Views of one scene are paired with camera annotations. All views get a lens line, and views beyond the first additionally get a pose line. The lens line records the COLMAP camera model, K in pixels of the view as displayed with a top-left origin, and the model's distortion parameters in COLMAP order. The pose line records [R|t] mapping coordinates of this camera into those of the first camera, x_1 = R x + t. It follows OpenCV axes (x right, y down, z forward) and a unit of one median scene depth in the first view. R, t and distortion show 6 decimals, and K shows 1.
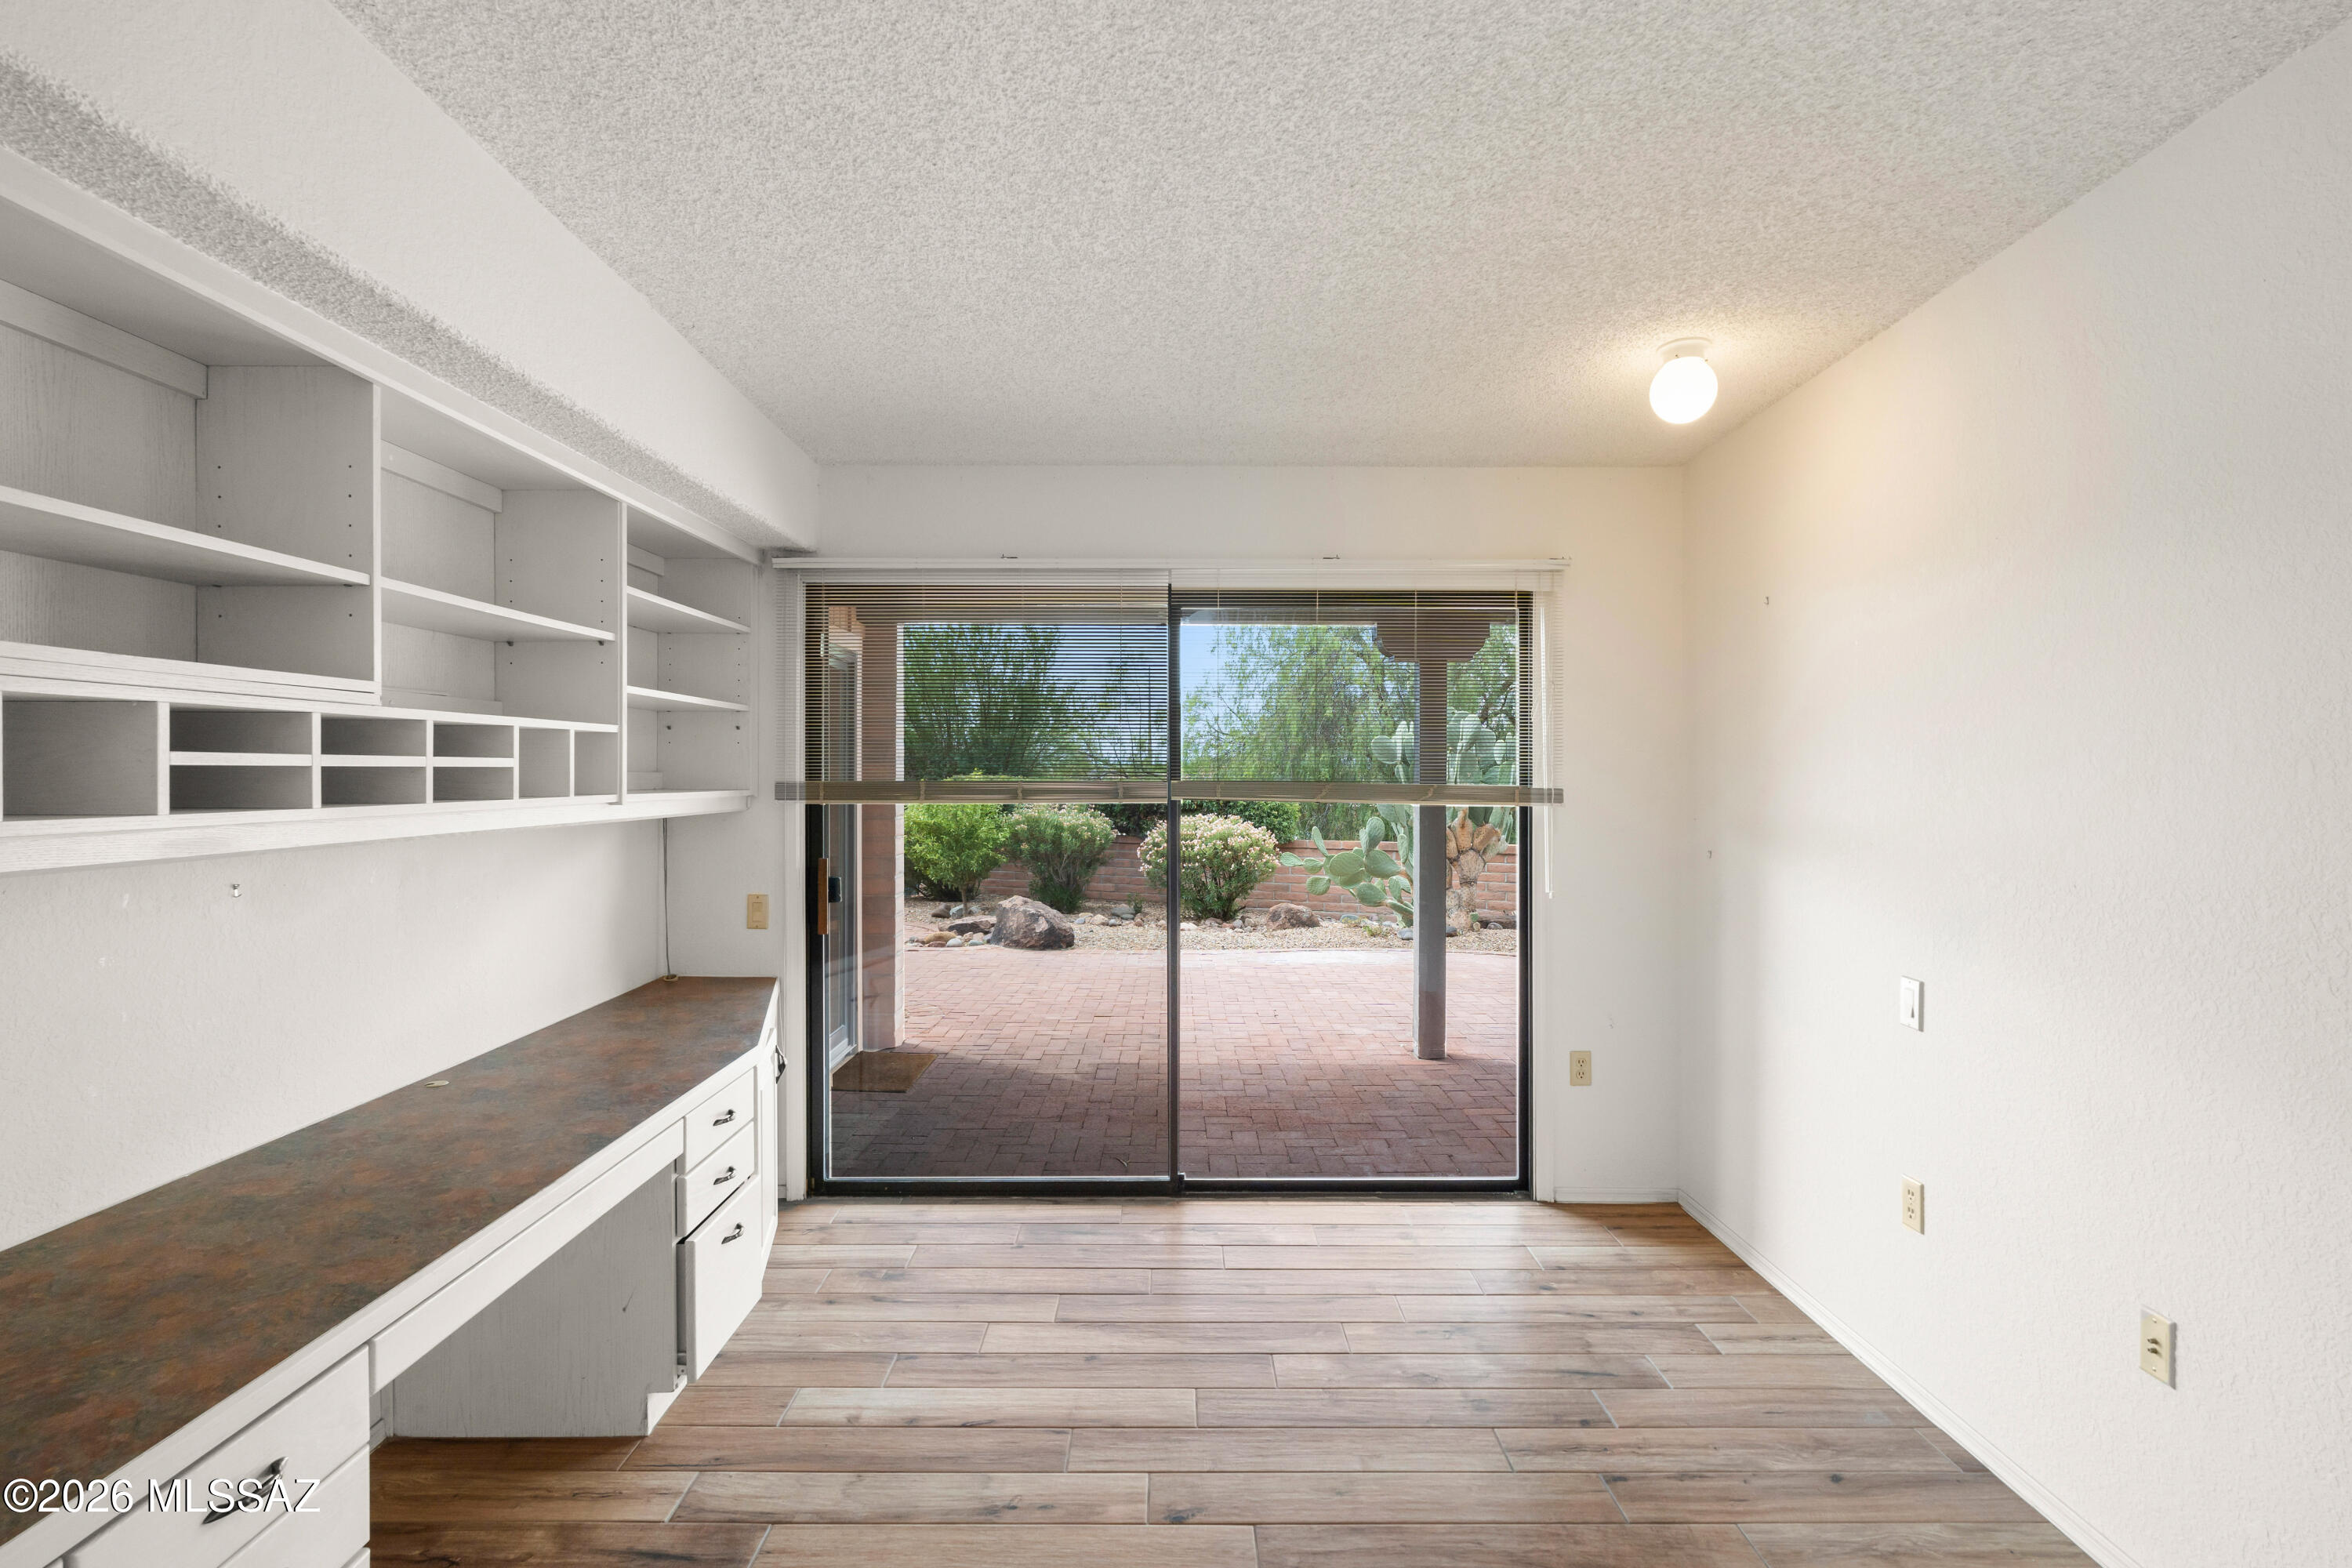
lens RADIAL K [[1094.8, 0, 1175.5], [0, 1094.8, 775.3], [0, 0, 1]] dist [0.000731, -0.000175]
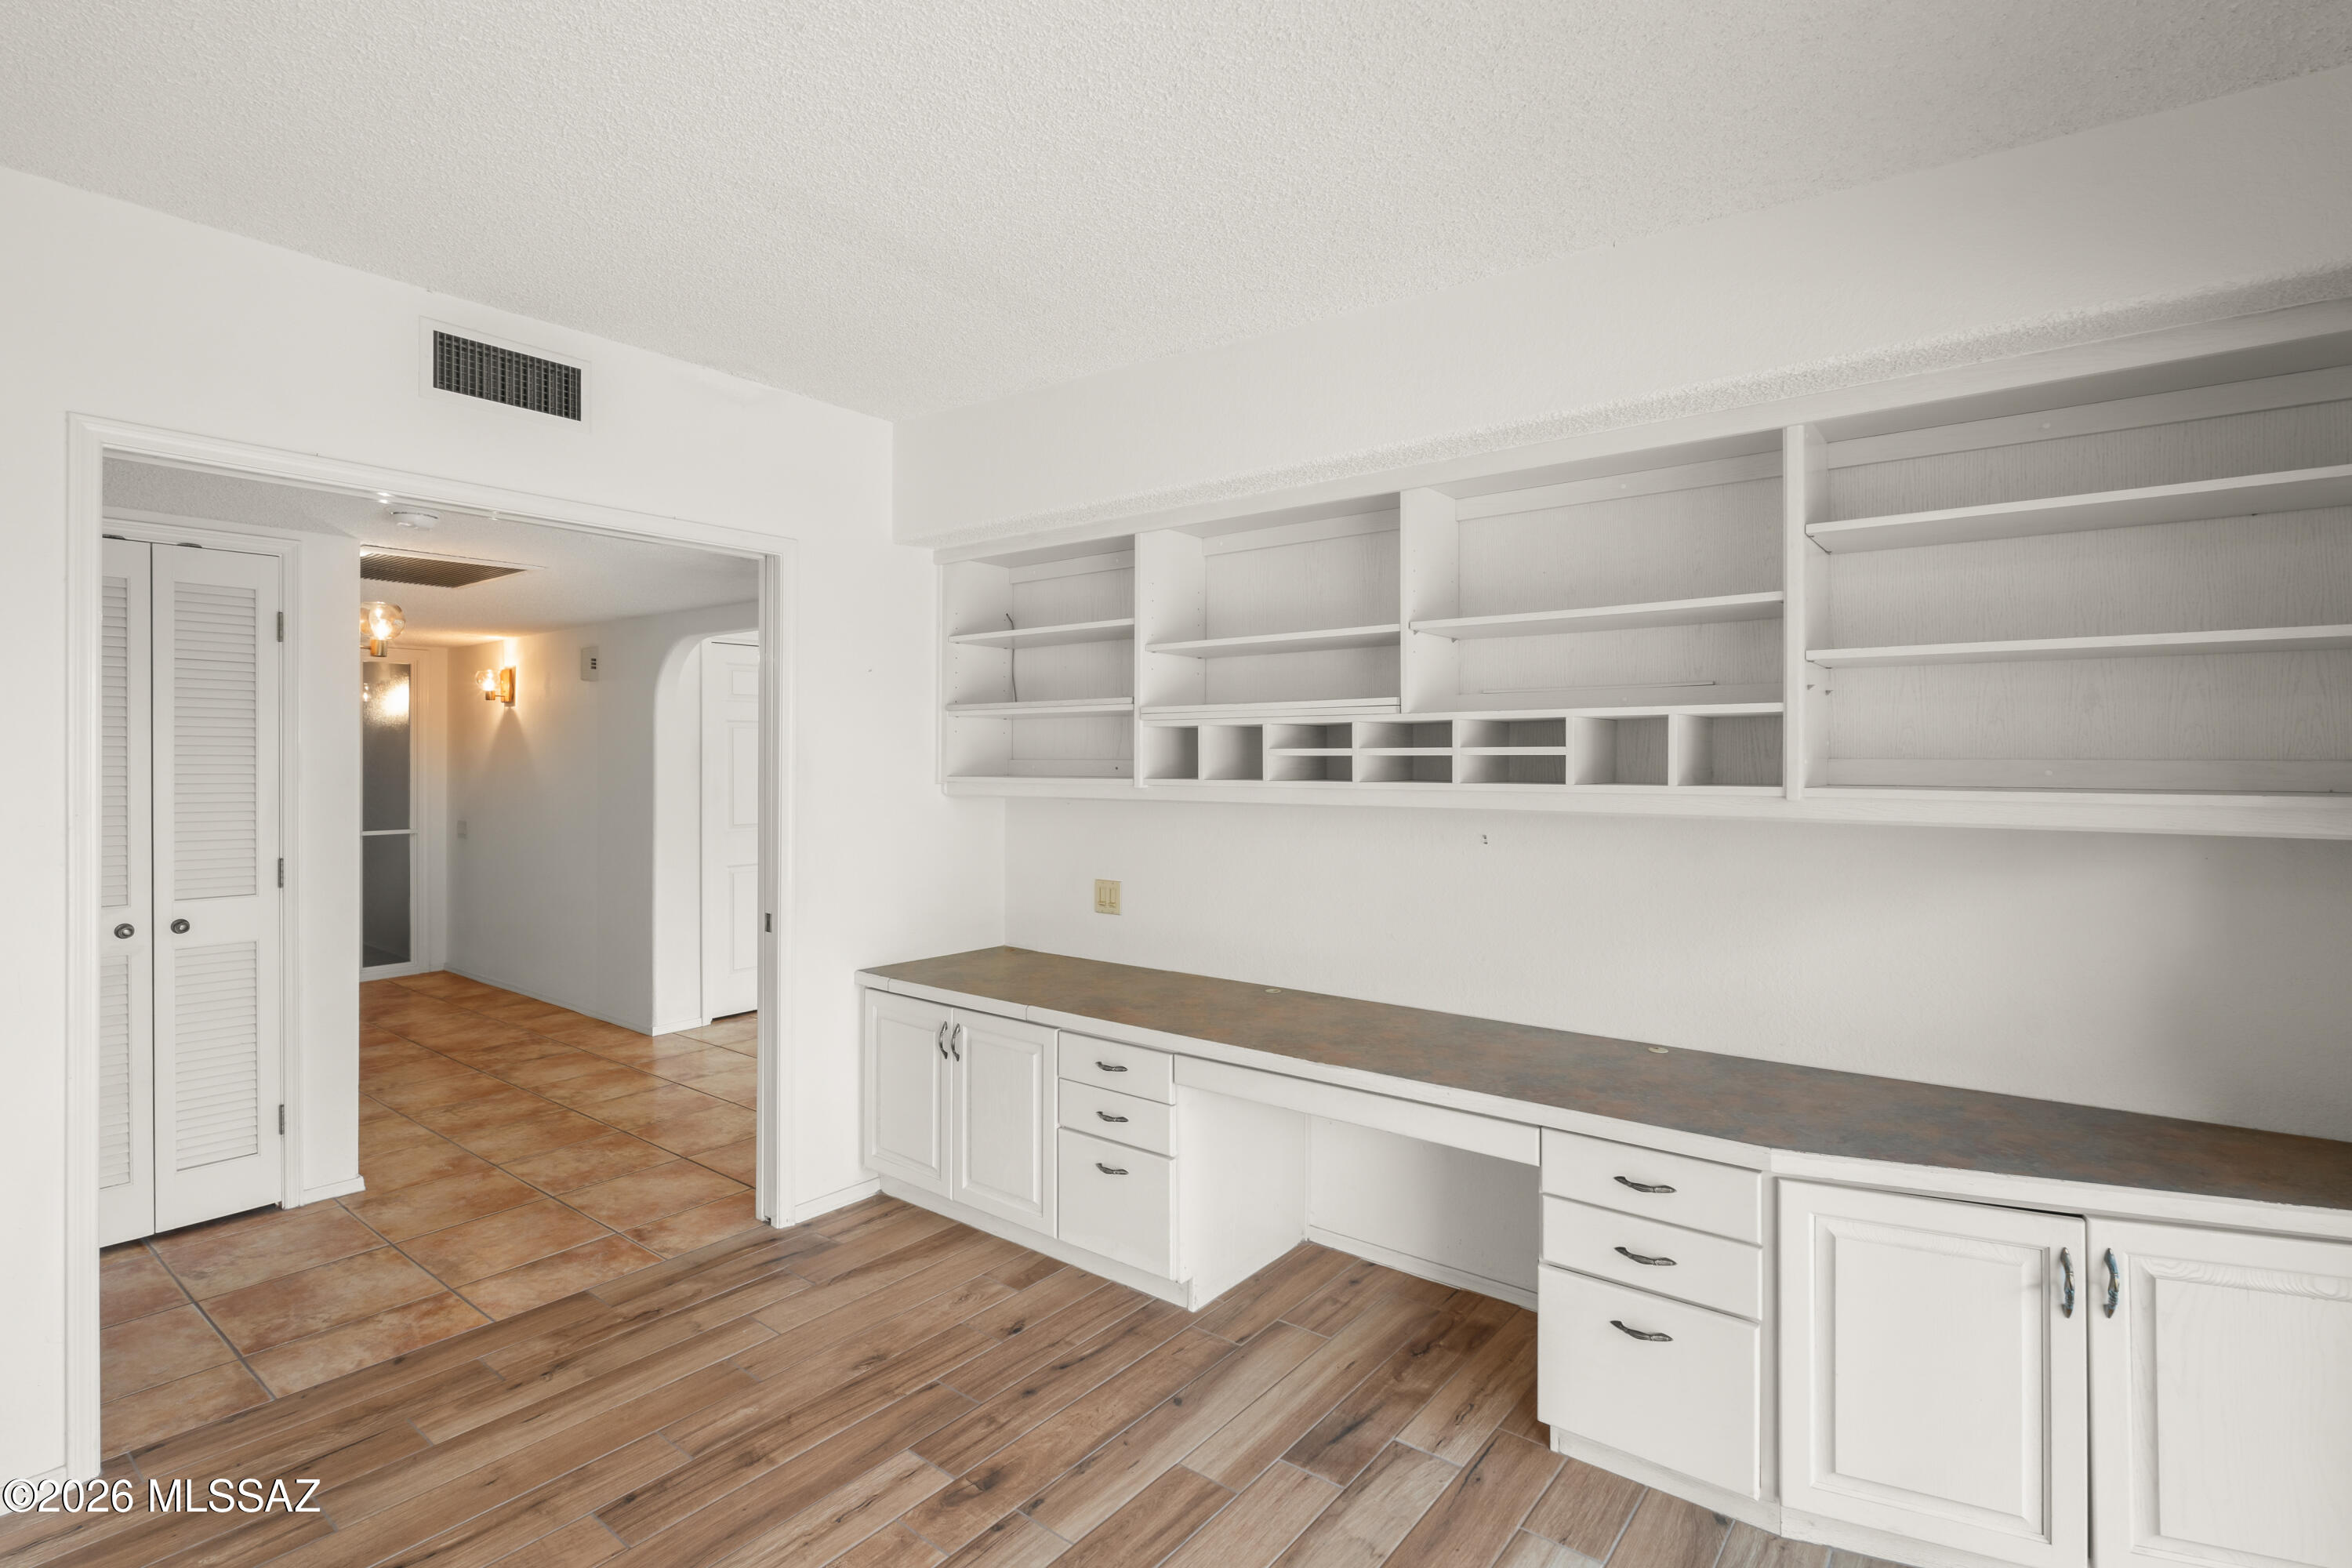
lens RADIAL K [[1094.8, 0, 1177.5], [0, 1094.8, 774.6], [0, 0, 1]] dist [0.000731, -0.000175]
pose [[-0.614223, 0.001684, -0.789130, 0.531502], [-0.006195, 0.999957, 0.006956, 0.006108], [0.789108, 0.009162, -0.614186, 1.479398]]
